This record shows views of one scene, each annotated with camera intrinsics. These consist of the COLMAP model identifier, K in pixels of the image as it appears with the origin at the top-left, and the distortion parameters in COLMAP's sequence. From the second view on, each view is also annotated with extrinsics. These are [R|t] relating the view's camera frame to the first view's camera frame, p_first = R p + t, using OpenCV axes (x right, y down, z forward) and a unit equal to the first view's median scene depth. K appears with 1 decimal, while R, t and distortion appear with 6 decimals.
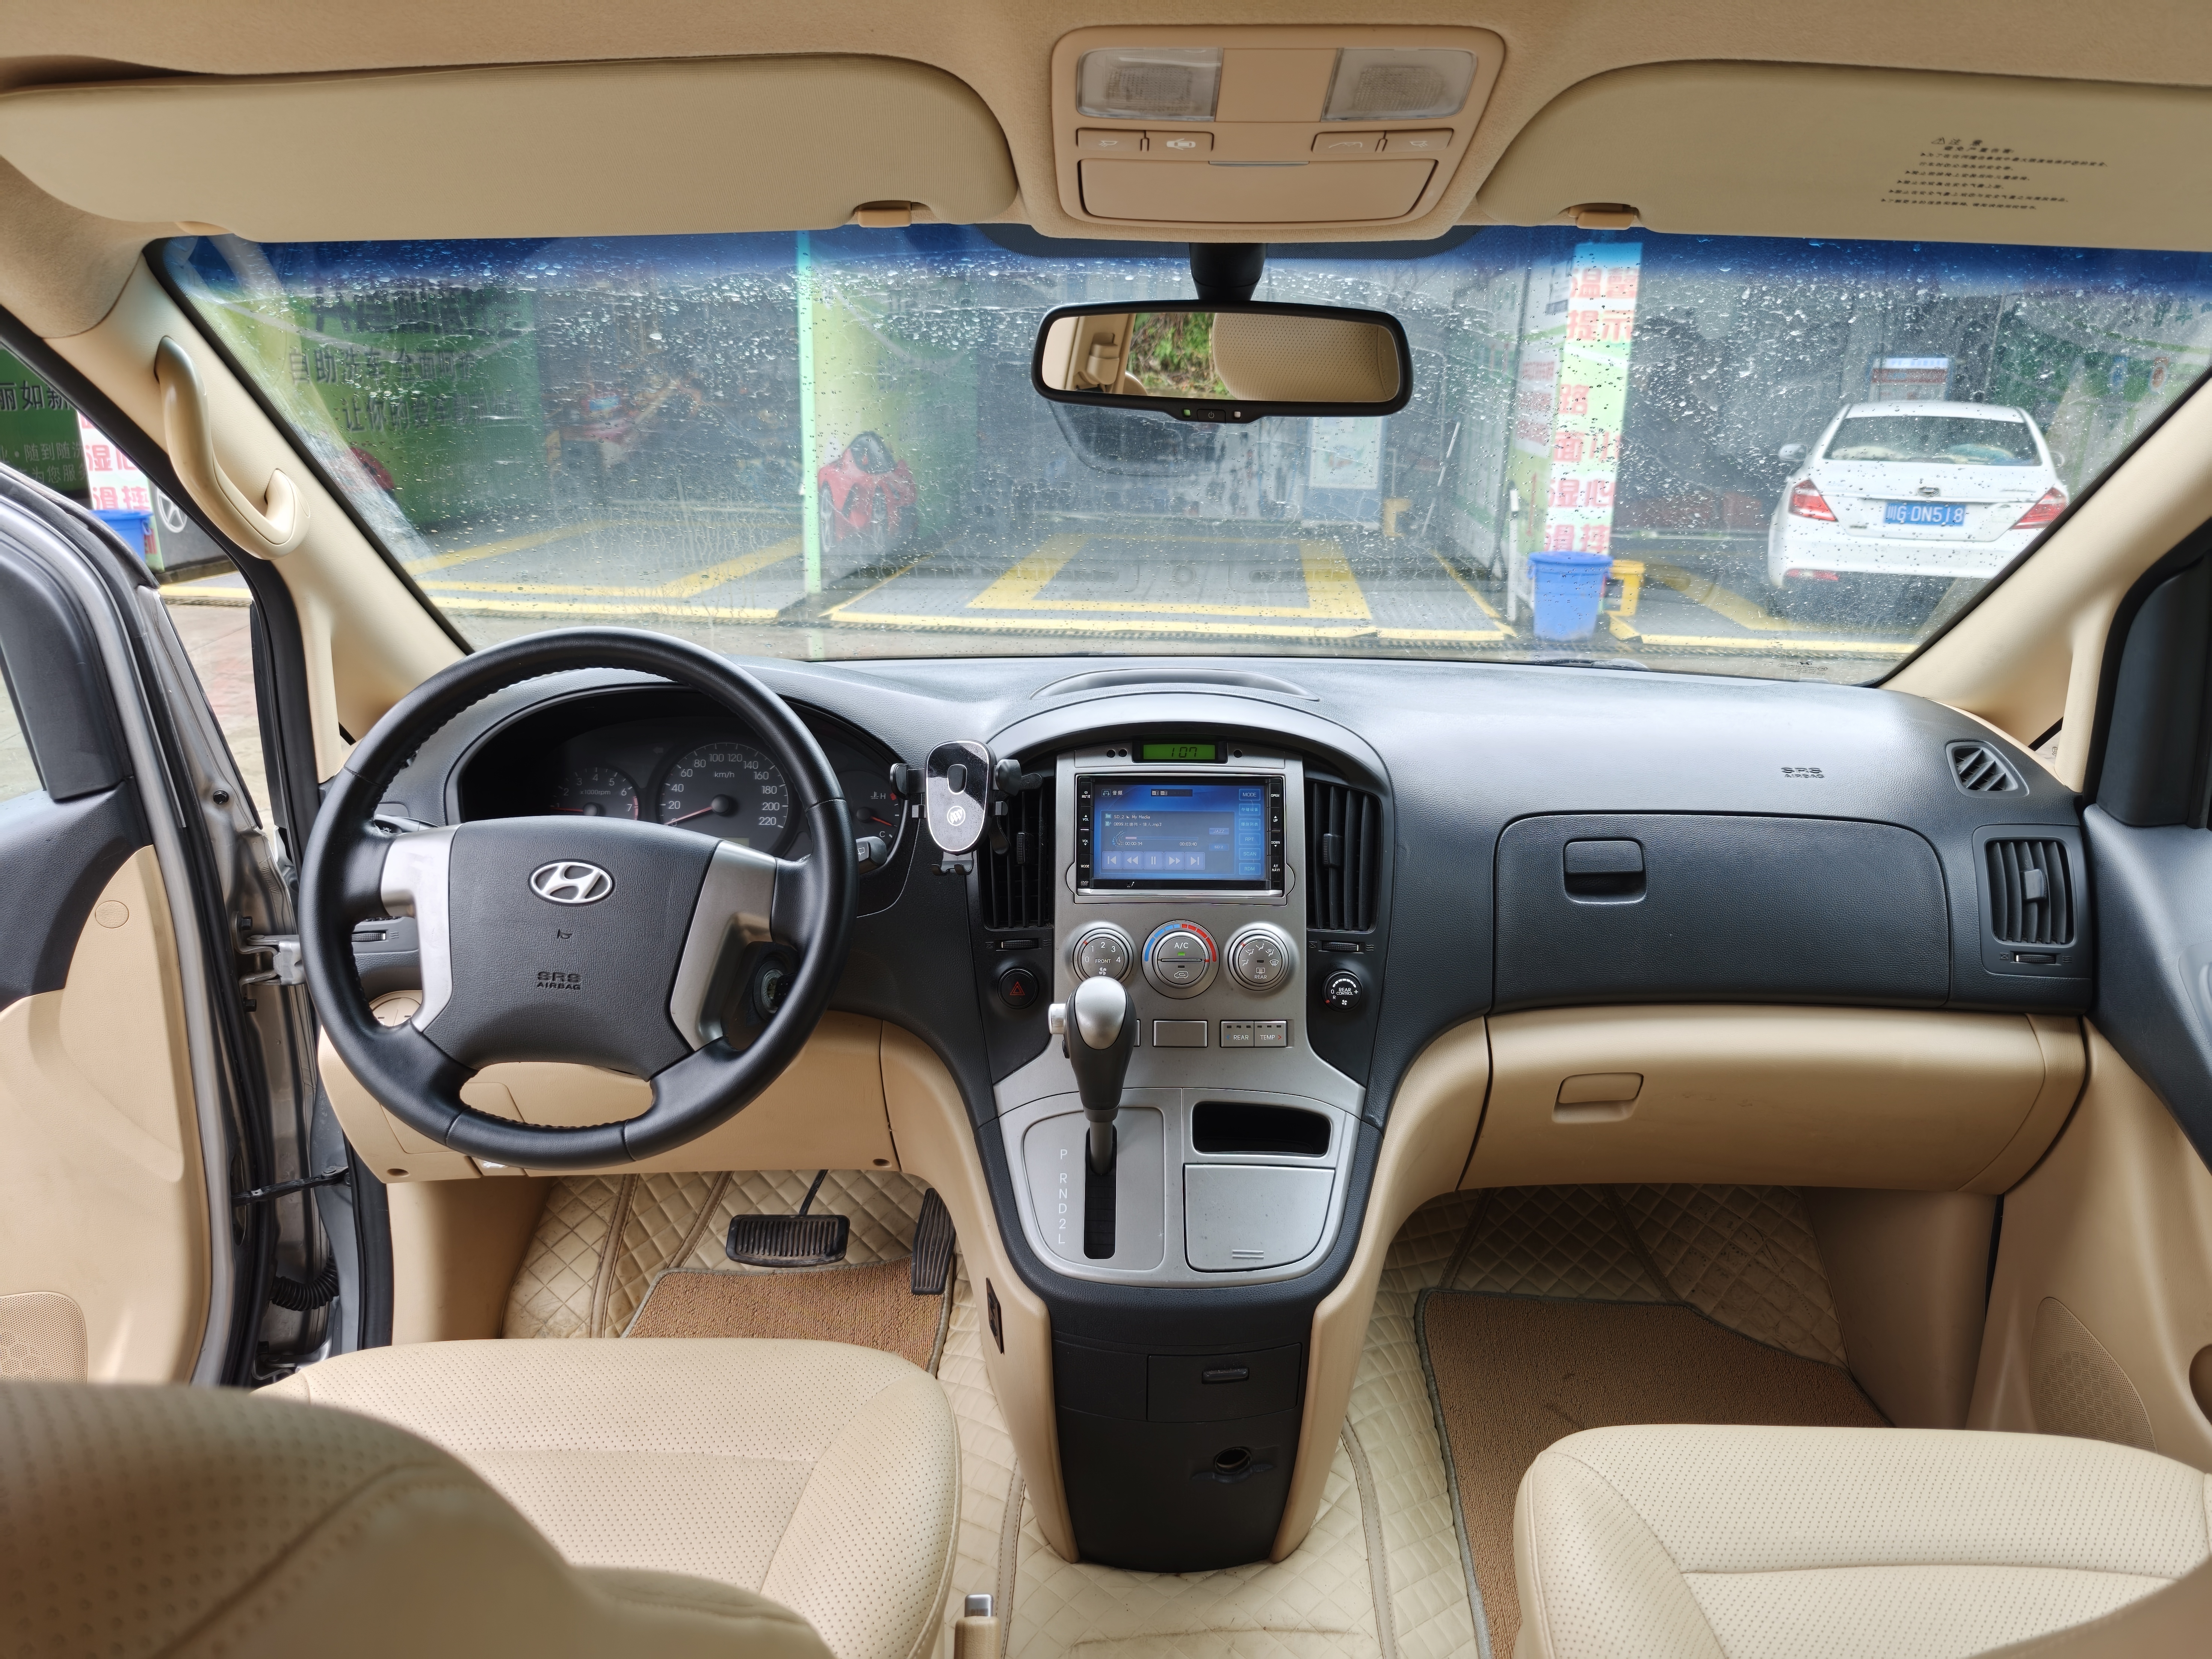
lens RADIAL K [[1528.2, 0, 1114.3], [0, 1528.2, 823.7], [0, 0, 1]] dist [0.016648, 0.005106]
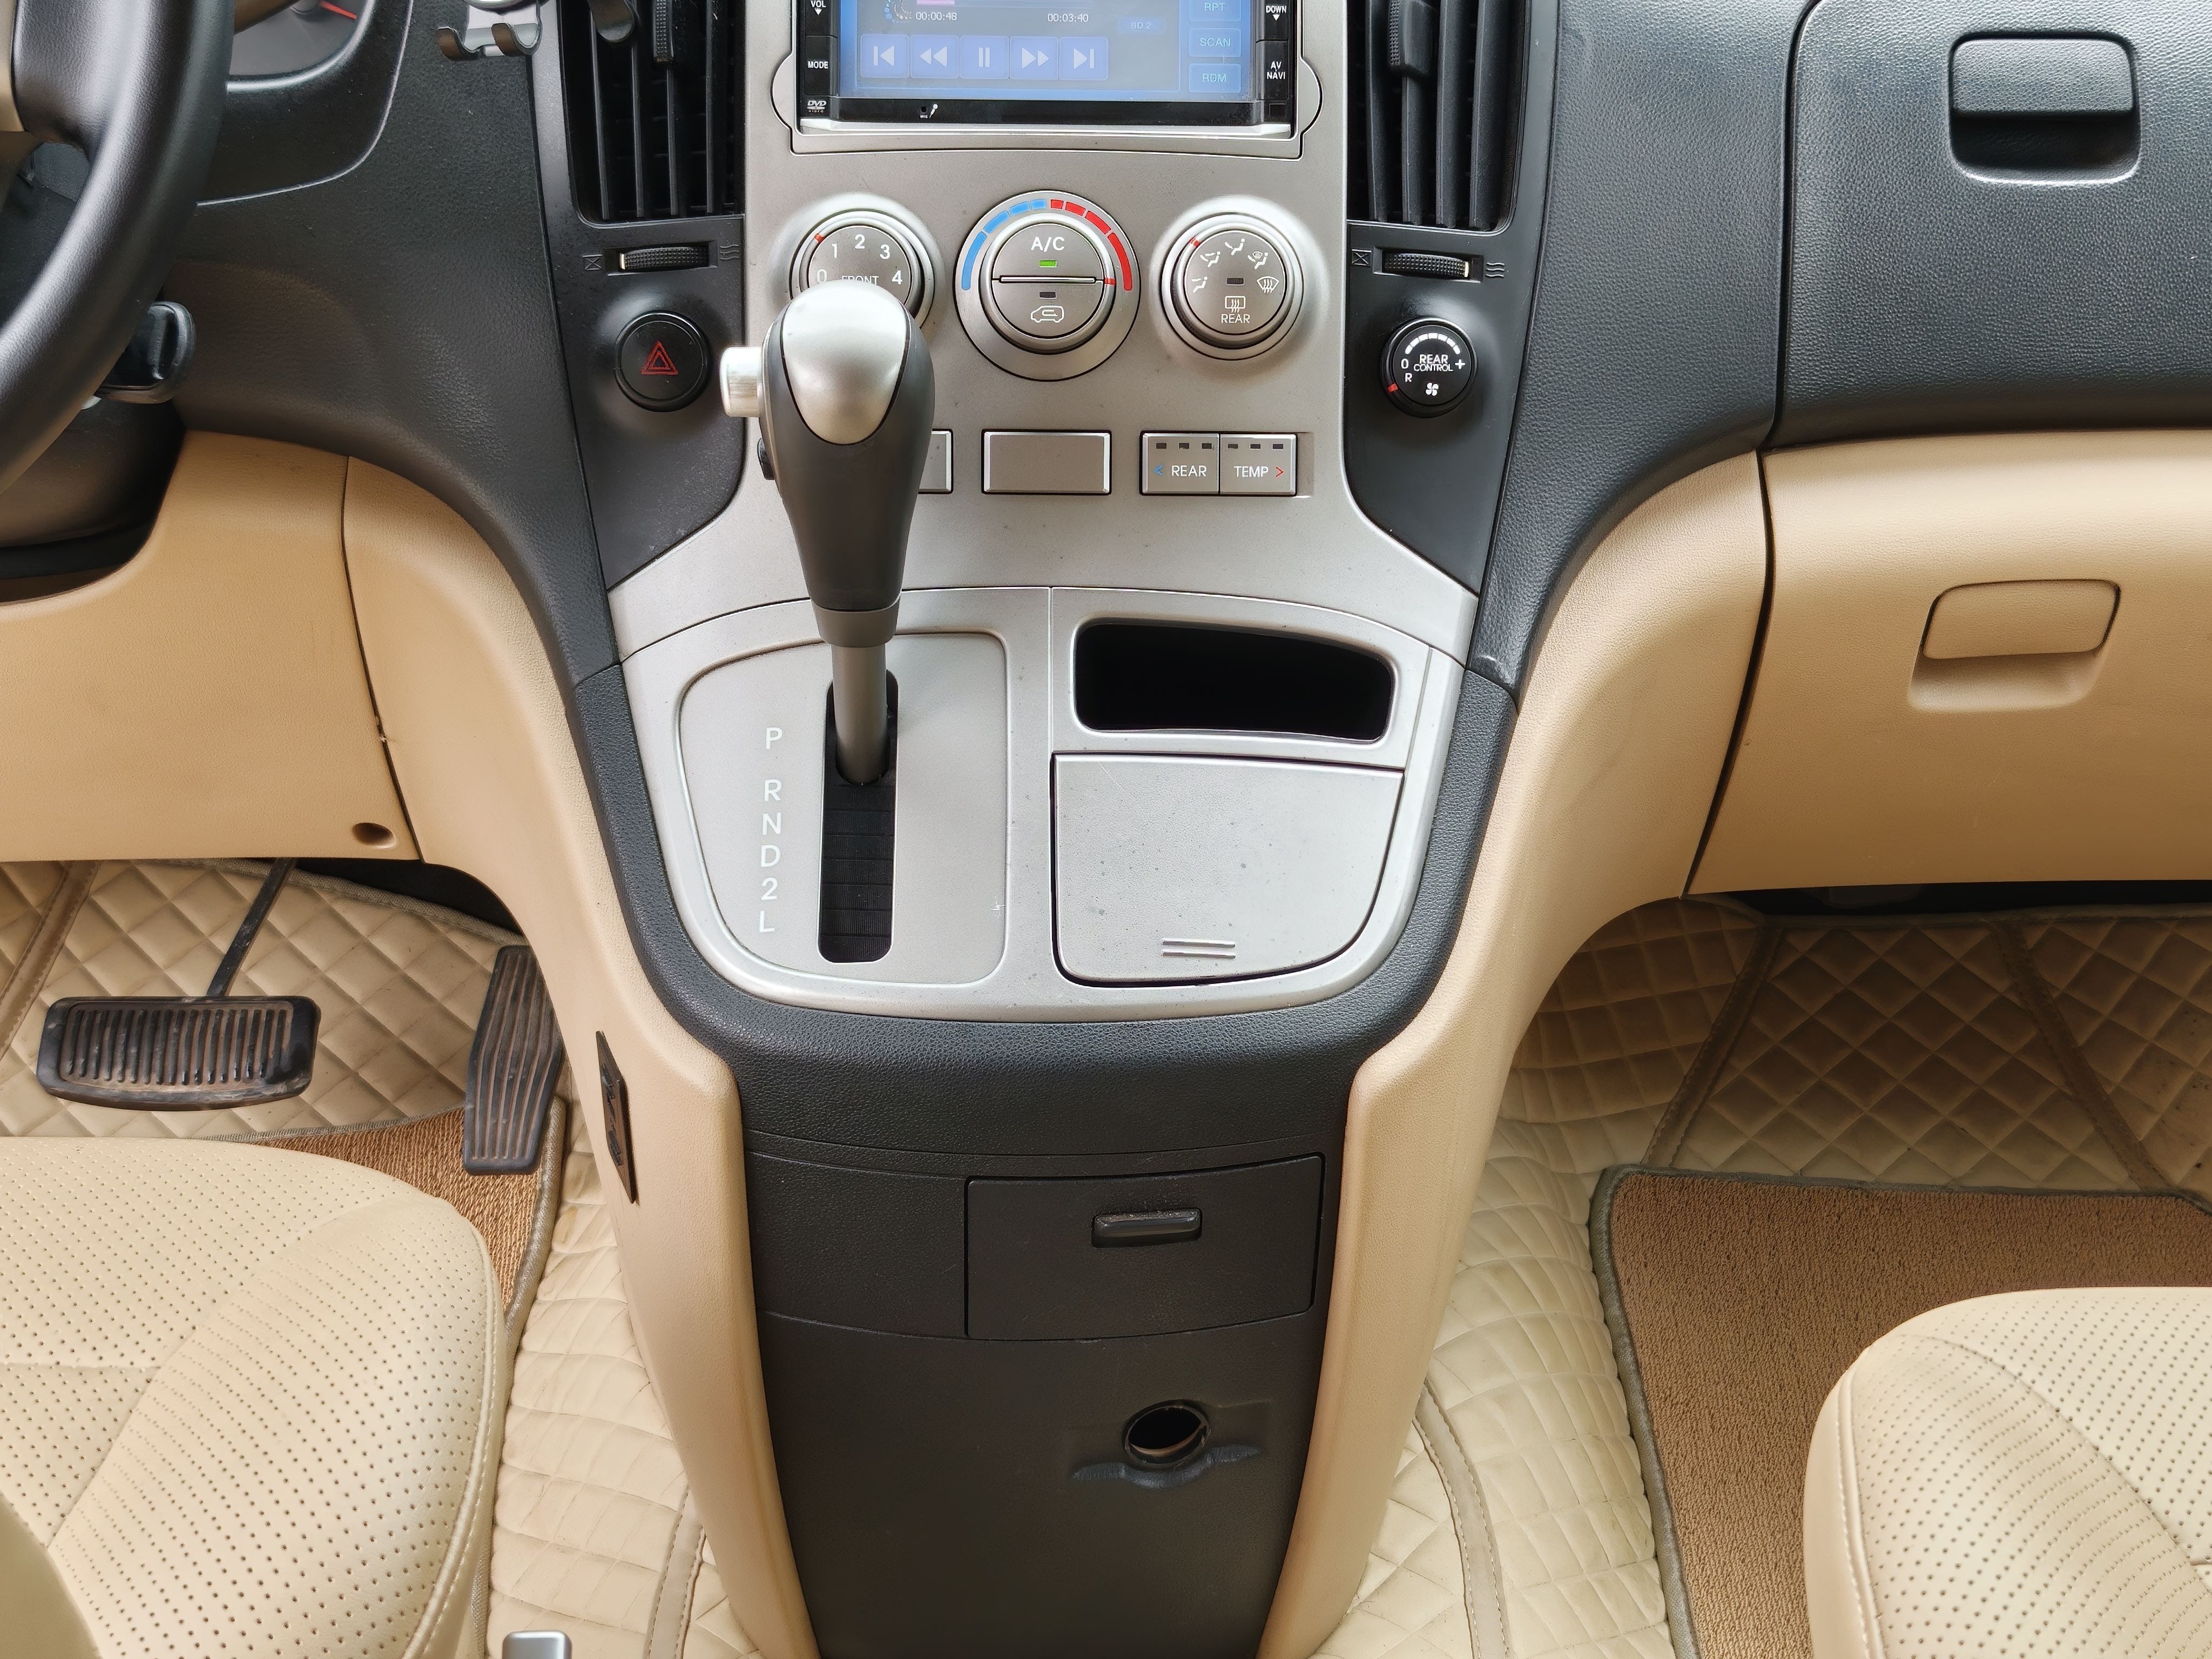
lens RADIAL K [[3114.0, 0, 1106.0], [0, 3114.0, 829.5], [0, 0, 1]] dist [0.103274, -0.563705]
pose [[0.999464, -0.003379, 0.032552, 0.029355], [0.000404, 0.995853, 0.090981, 0.151090], [-0.032724, -0.090919, 0.995320, 0.121469]]
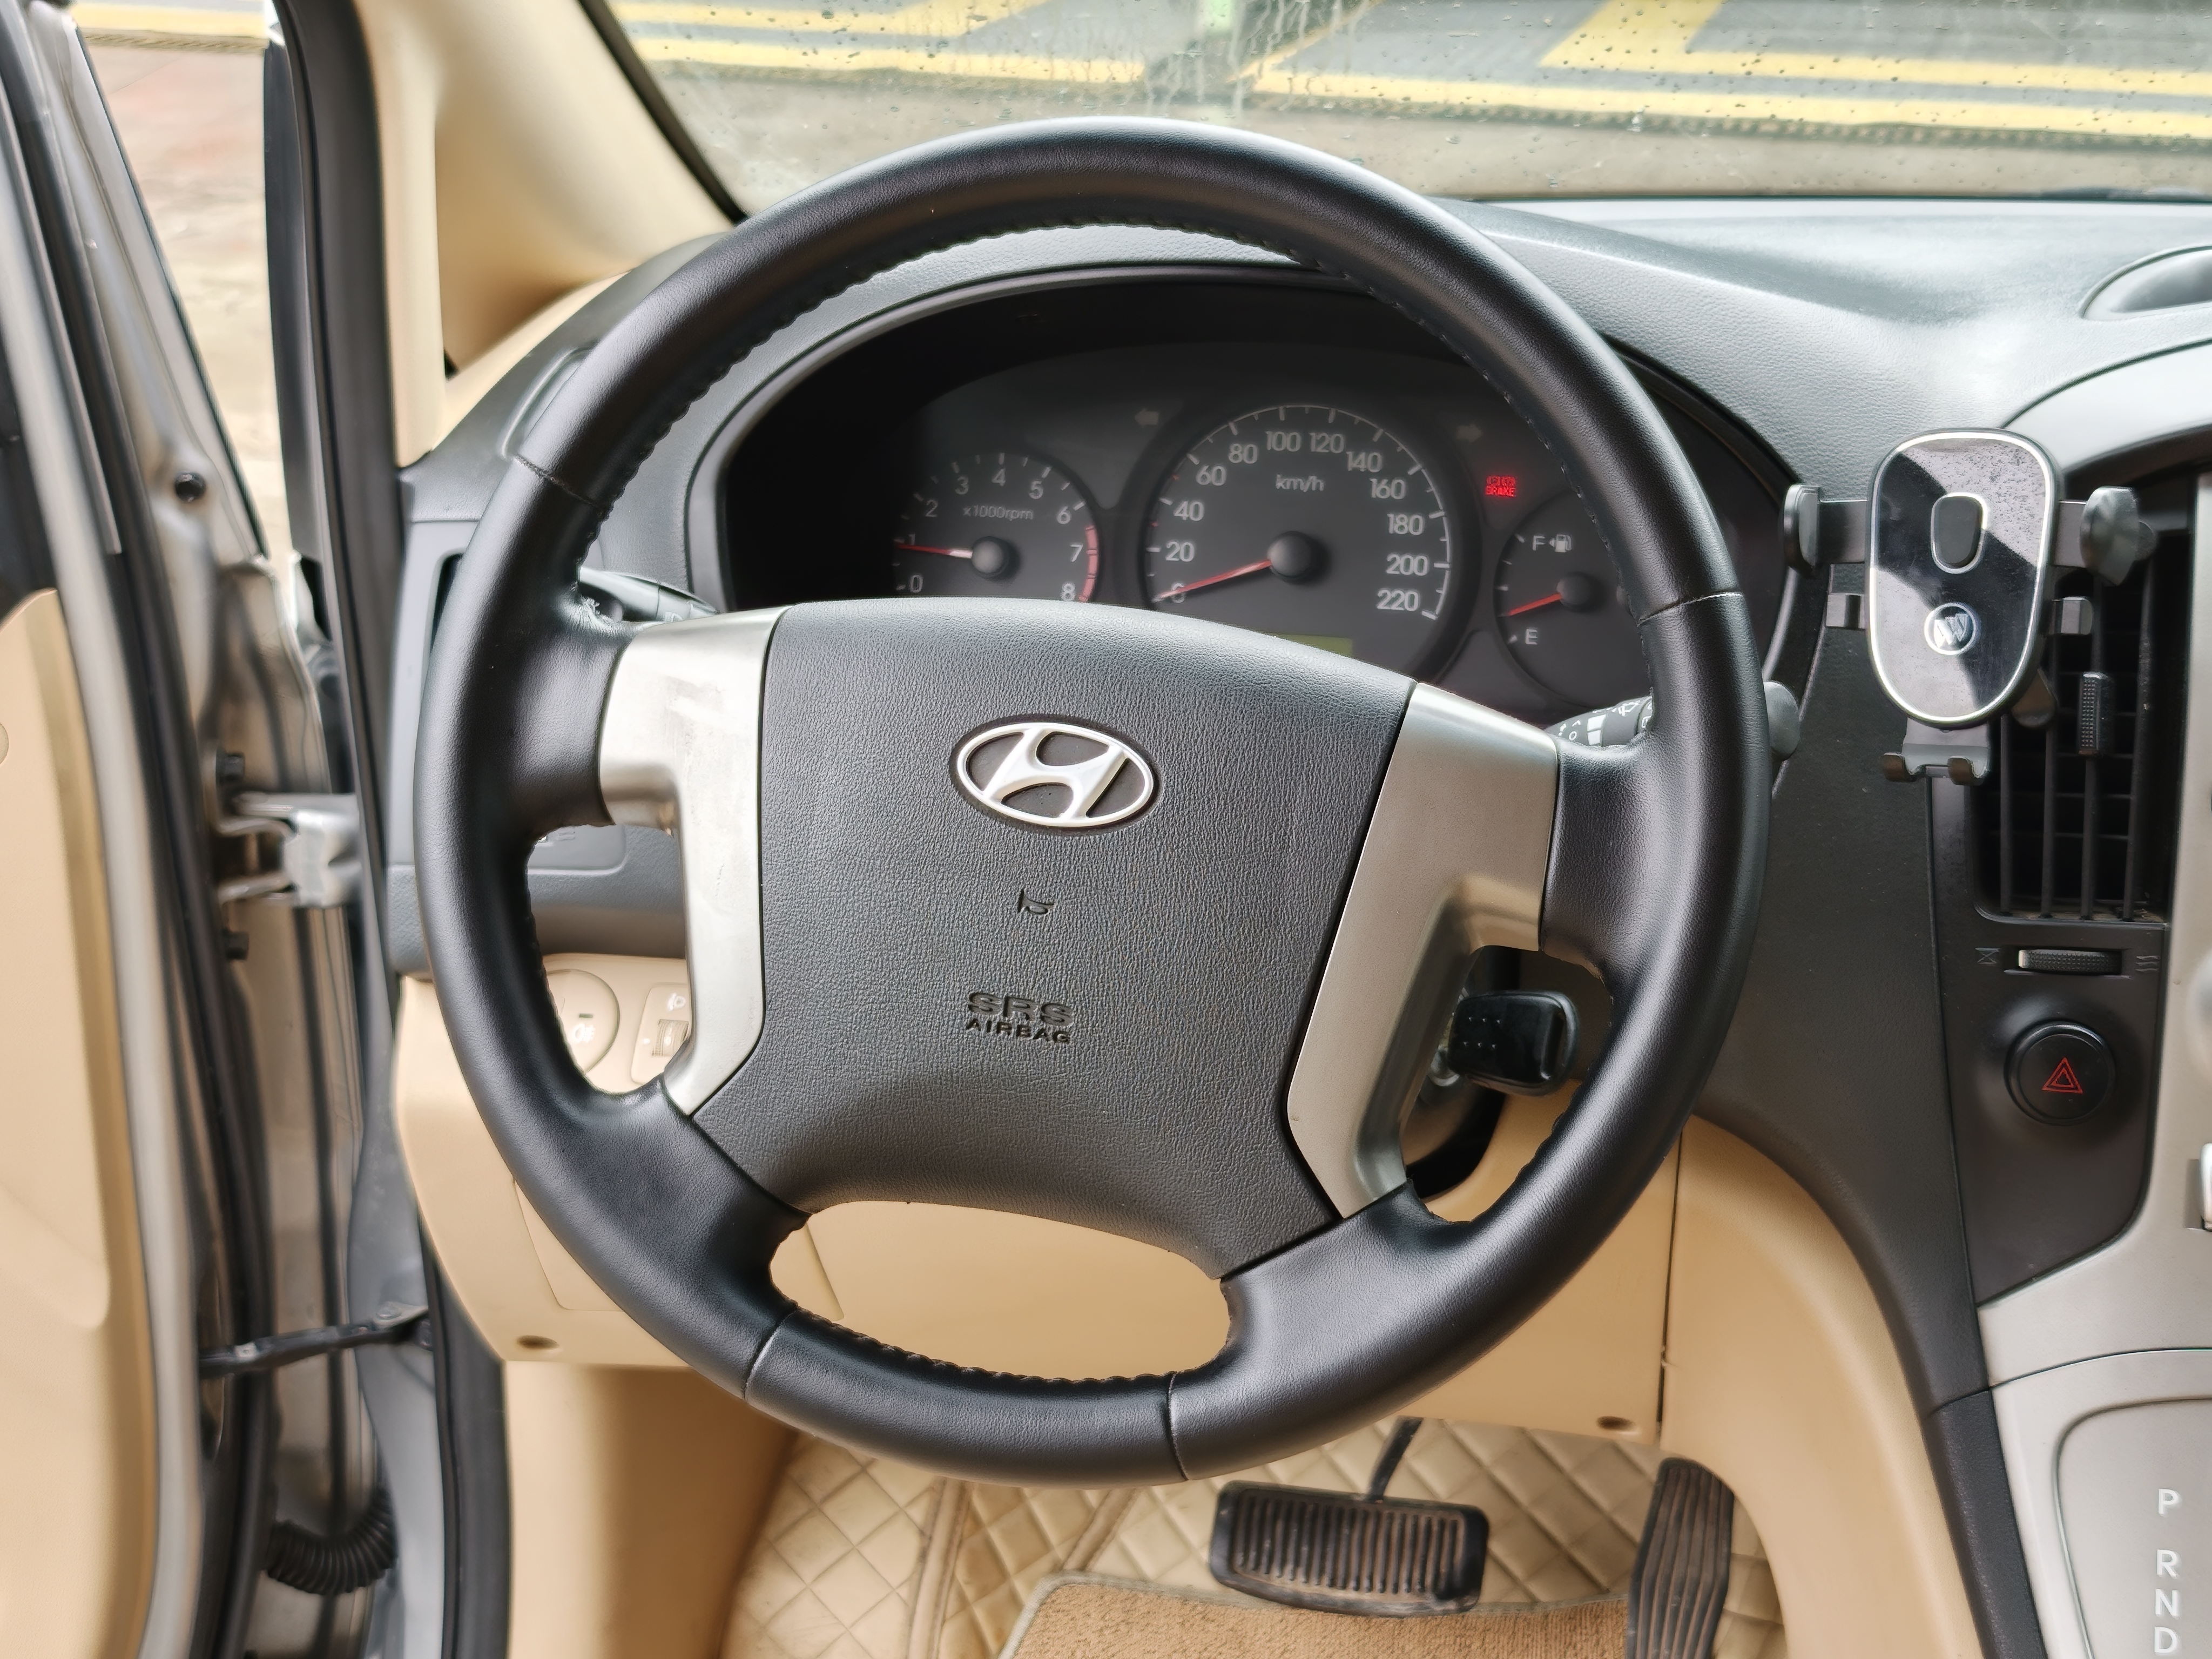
lens RADIAL K [[3114.0, 0, 1106.0], [0, 3114.0, 829.5], [0, 0, 1]] dist [0.103274, -0.563705]
pose [[0.979007, 0.064231, -0.193441, -0.145435], [-0.044593, 0.993554, 0.104222, -0.025888], [0.198888, -0.093408, 0.975561, 0.166578]]
